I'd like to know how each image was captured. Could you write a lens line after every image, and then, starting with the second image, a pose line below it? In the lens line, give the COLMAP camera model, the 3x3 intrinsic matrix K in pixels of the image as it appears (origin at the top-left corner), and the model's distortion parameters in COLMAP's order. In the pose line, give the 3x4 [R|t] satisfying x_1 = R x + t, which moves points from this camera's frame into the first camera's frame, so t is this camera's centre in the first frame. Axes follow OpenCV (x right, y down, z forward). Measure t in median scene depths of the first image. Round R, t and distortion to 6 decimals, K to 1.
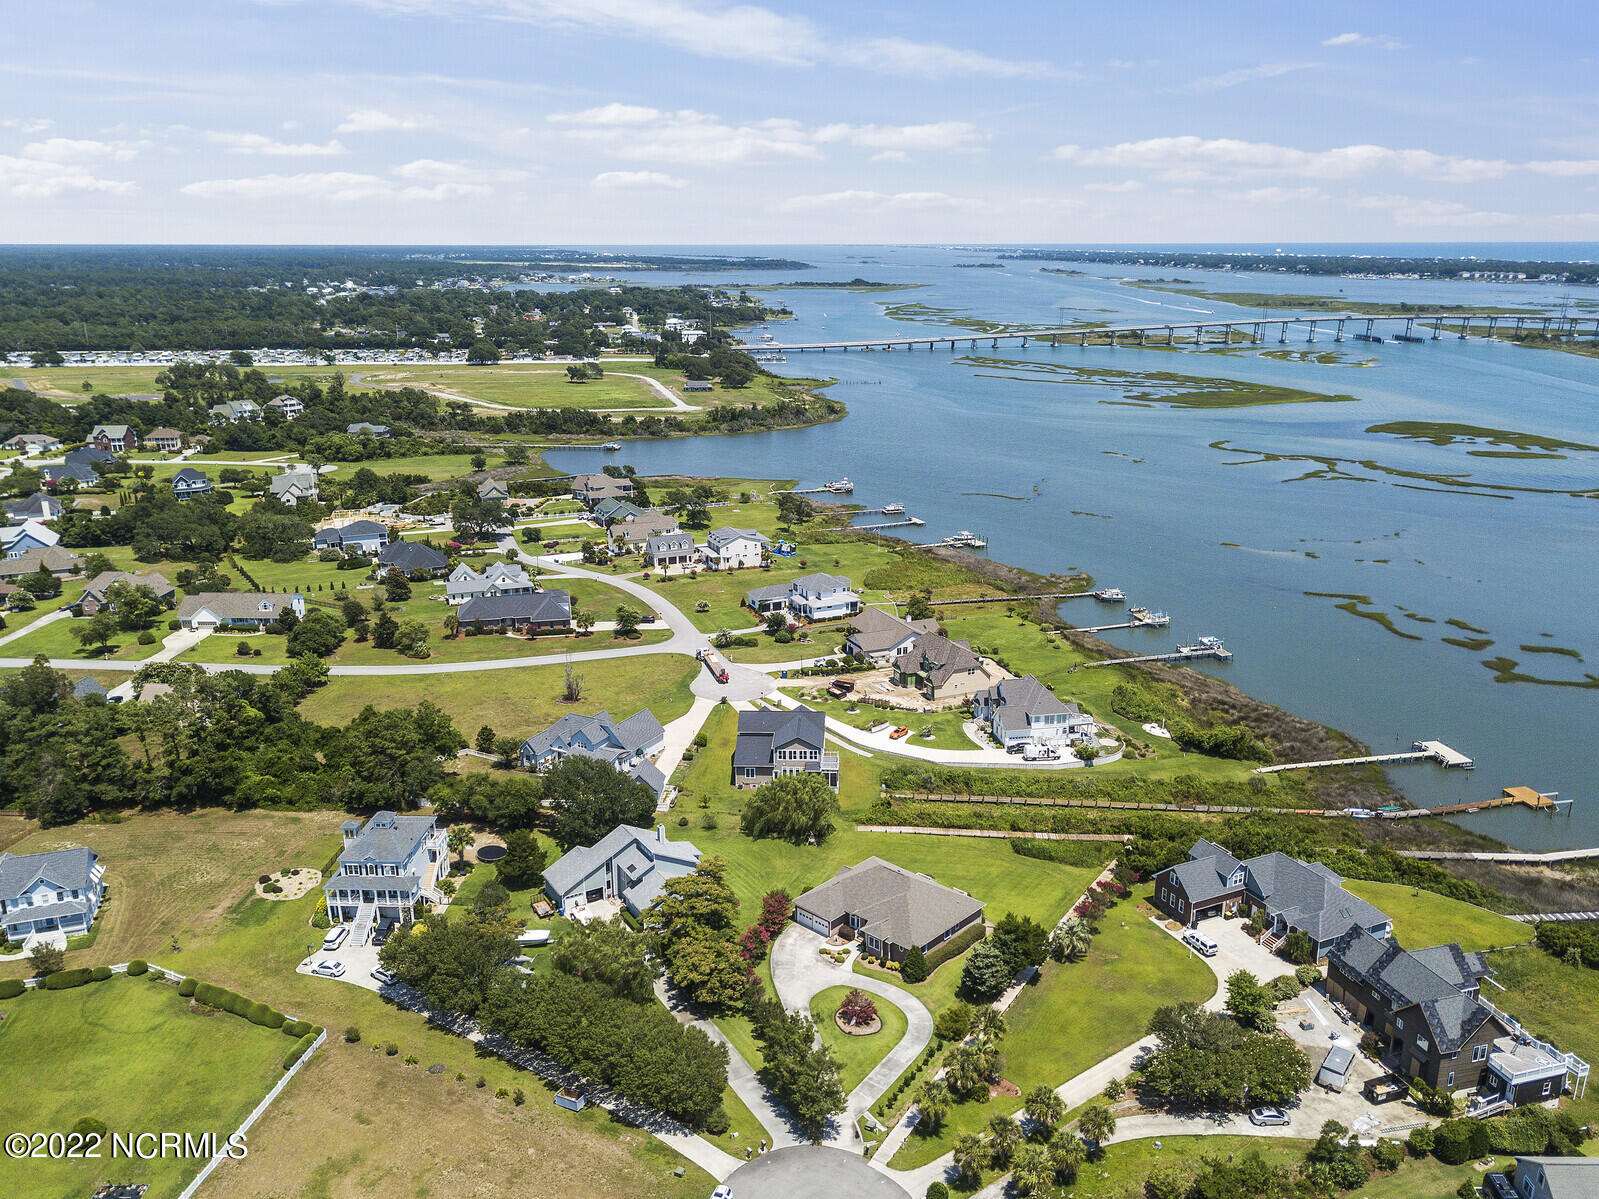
lens RADIAL K [[1226.3, 0, 809.3], [0, 1226.3, 600.8], [0, 0, 1]] dist [0.017216, 0.005088]
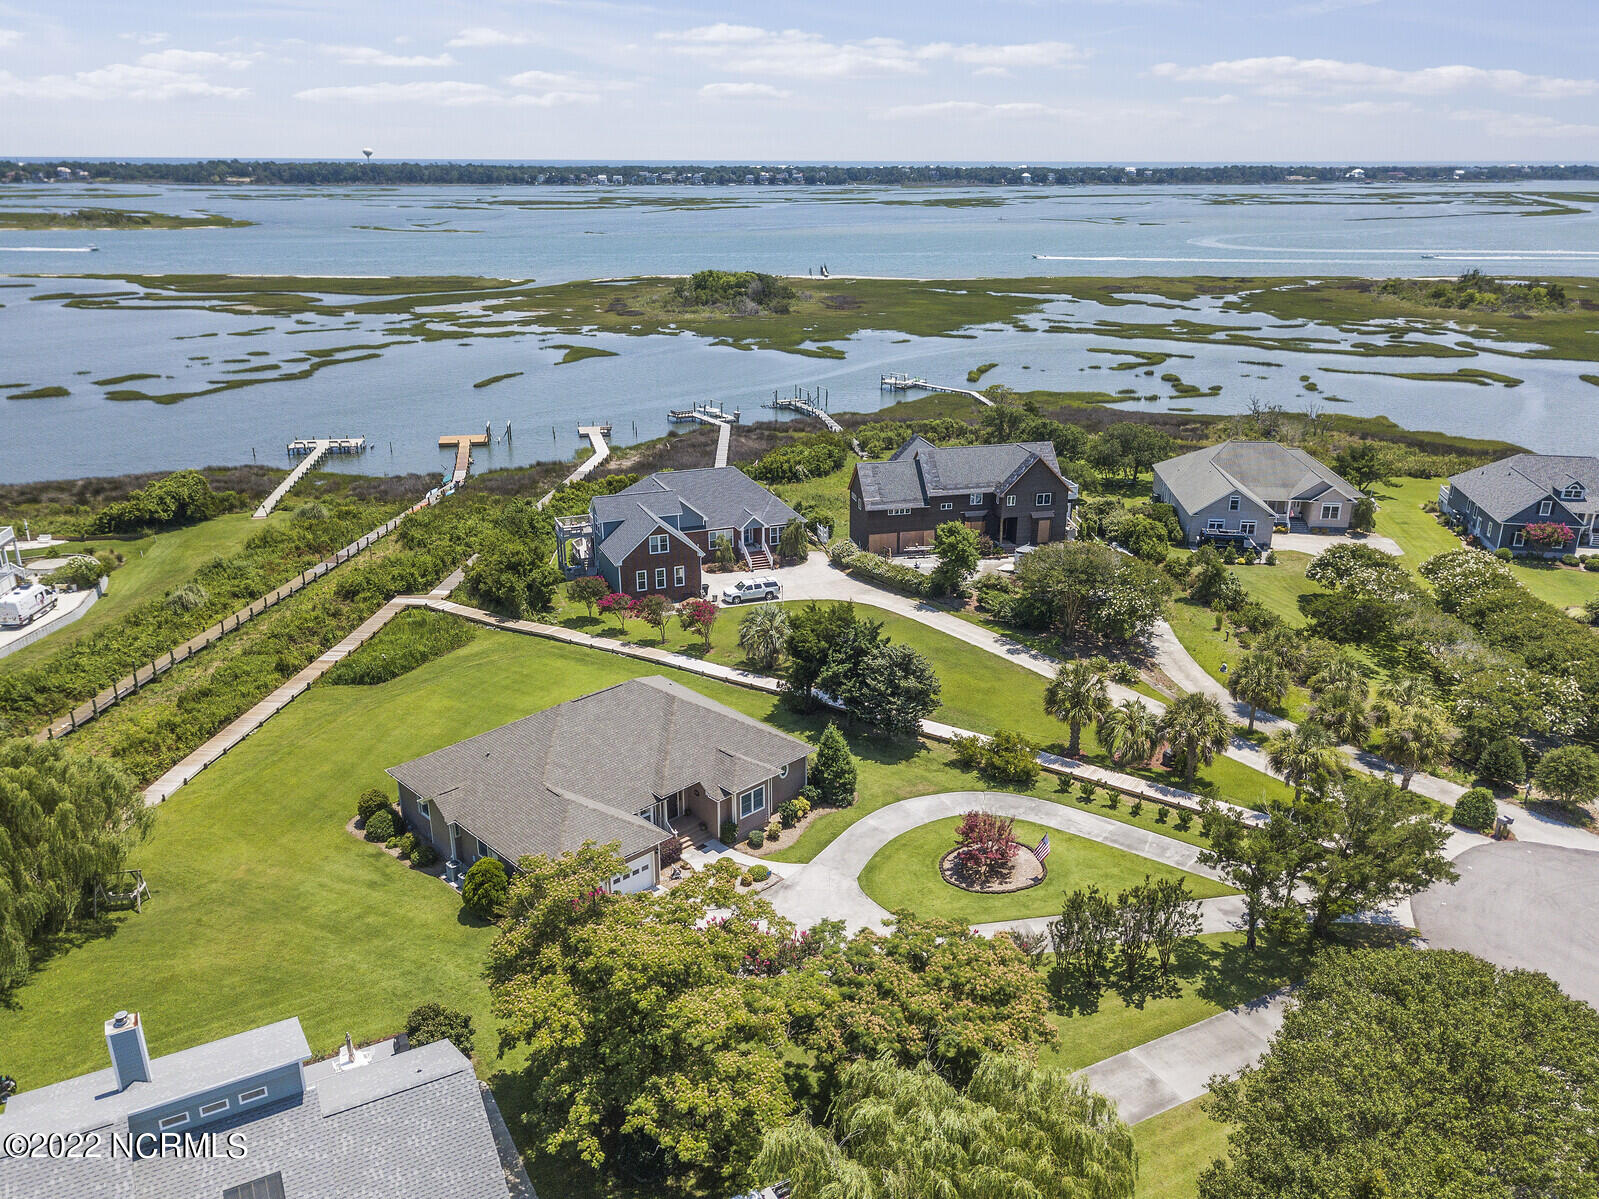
lens RADIAL K [[1206.3, 0, 806.2], [0, 1206.3, 598.0], [0, 0, 1]] dist [0.064510, -0.067983]
pose [[0.058145, -0.339829, 0.938688, -0.317794], [0.278193, 0.908549, 0.311686, 0.077458], [-0.958764, 0.243013, 0.147366, 0.861323]]
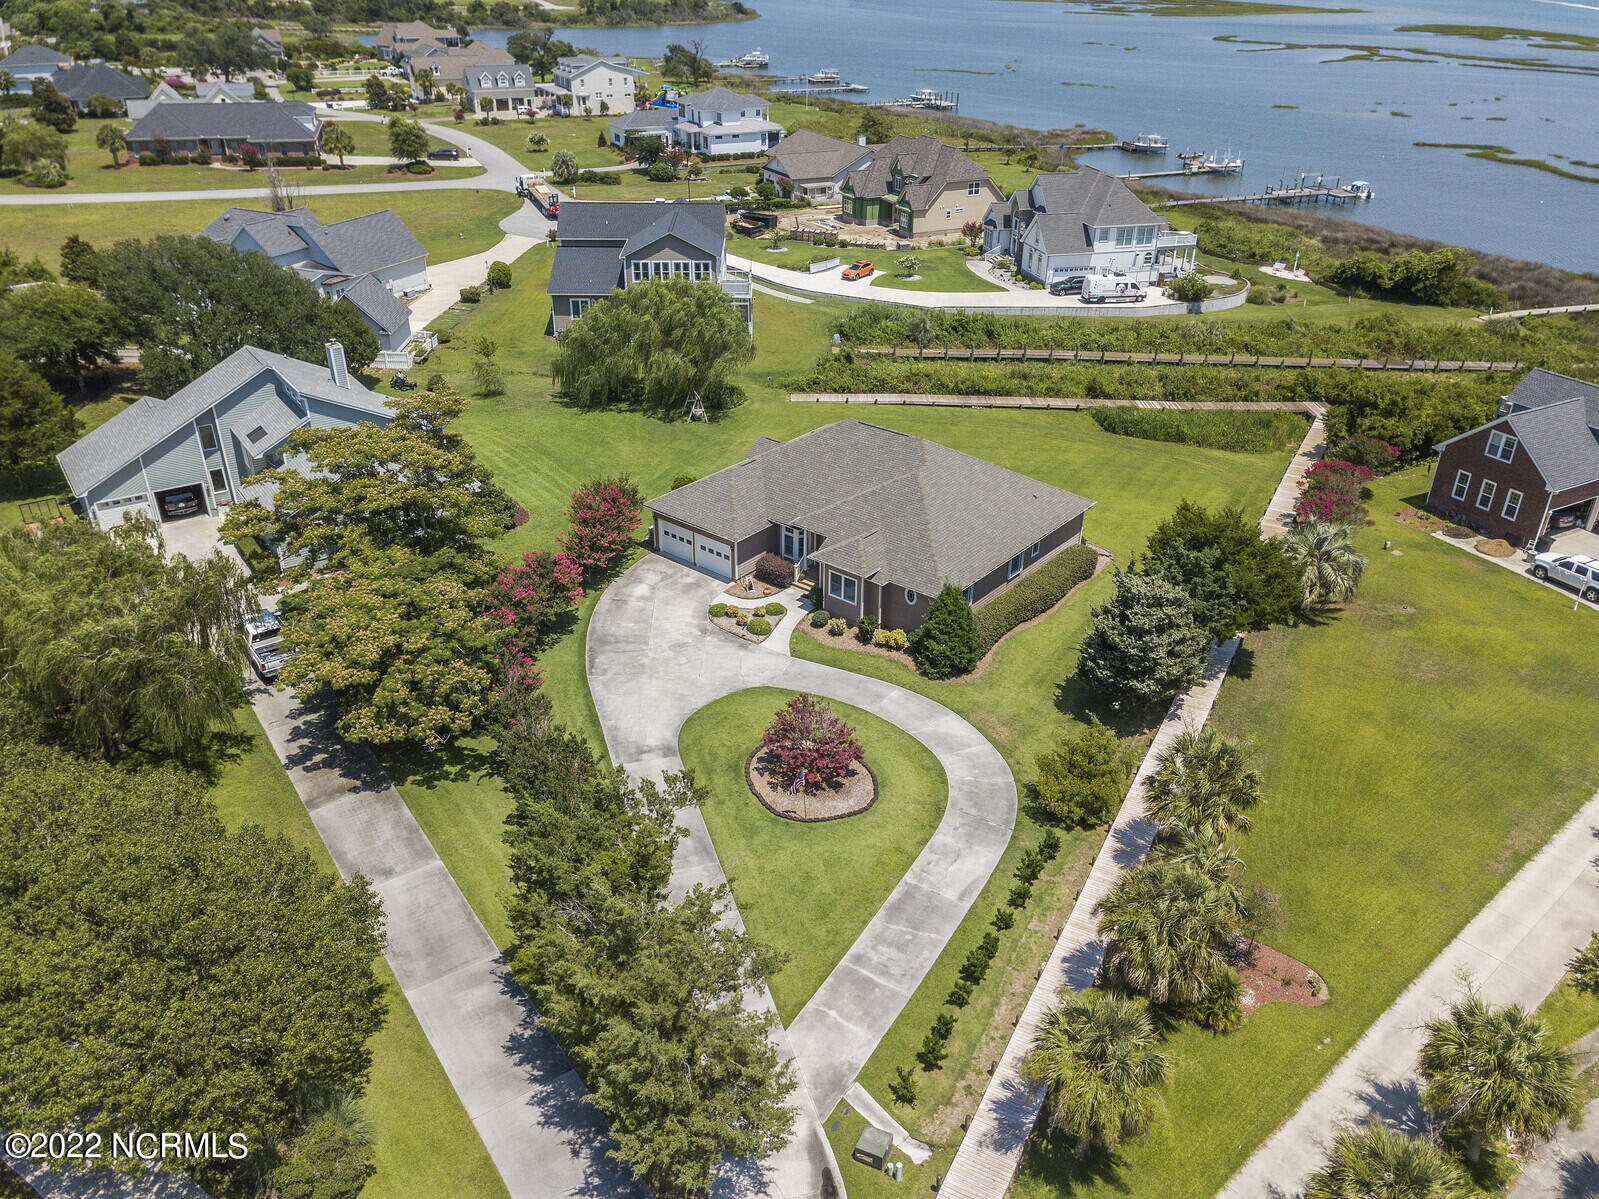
lens RADIAL K [[1206.3, 0, 806.2], [0, 1206.3, 598.0], [0, 0, 1]] dist [0.064510, -0.067983]
pose [[0.997753, -0.019281, 0.064162, 0.014444], [0.004832, 0.975911, 0.218117, 0.187544], [-0.066822, -0.217316, 0.973811, 0.588117]]
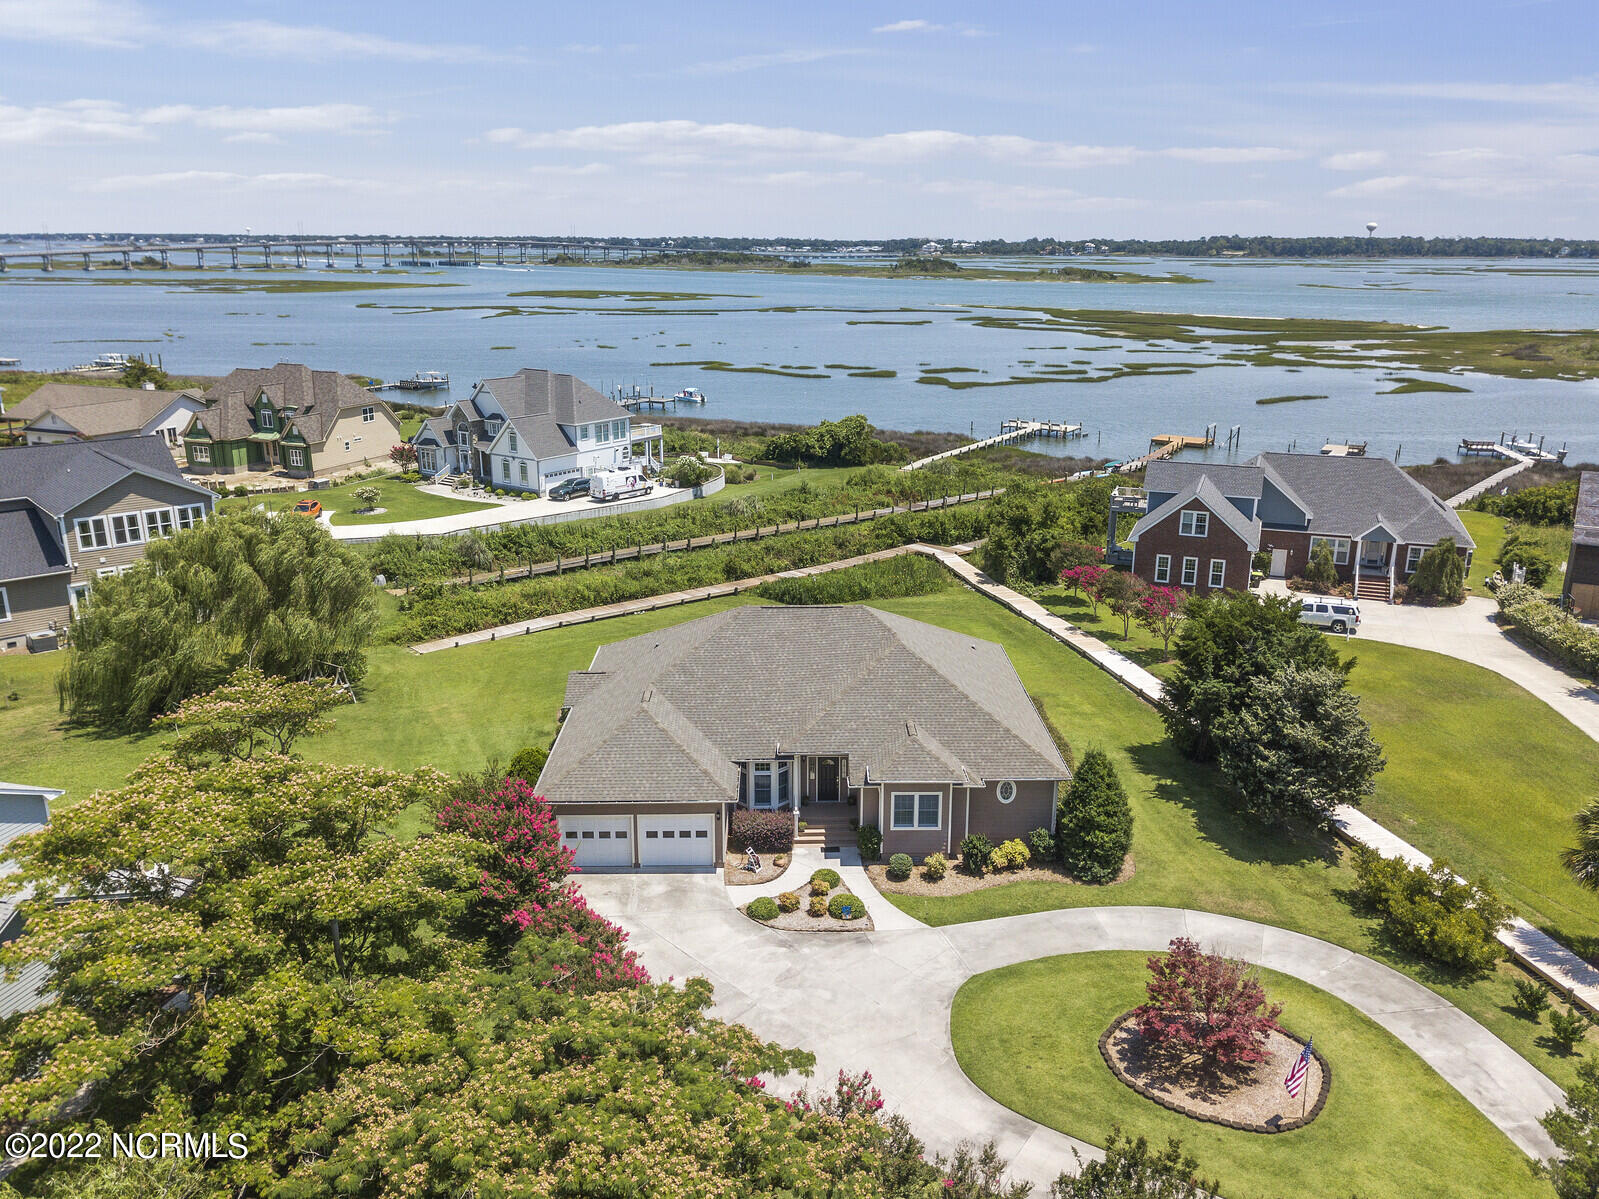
lens RADIAL K [[1226.3, 0, 809.3], [0, 1226.3, 600.8], [0, 0, 1]] dist [0.017216, 0.005088]
pose [[0.720824, -0.194599, 0.665240, -0.139134], [0.190600, 0.978428, 0.079688, 0.195073], [-0.666396, 0.069354, 0.742365, 0.768170]]
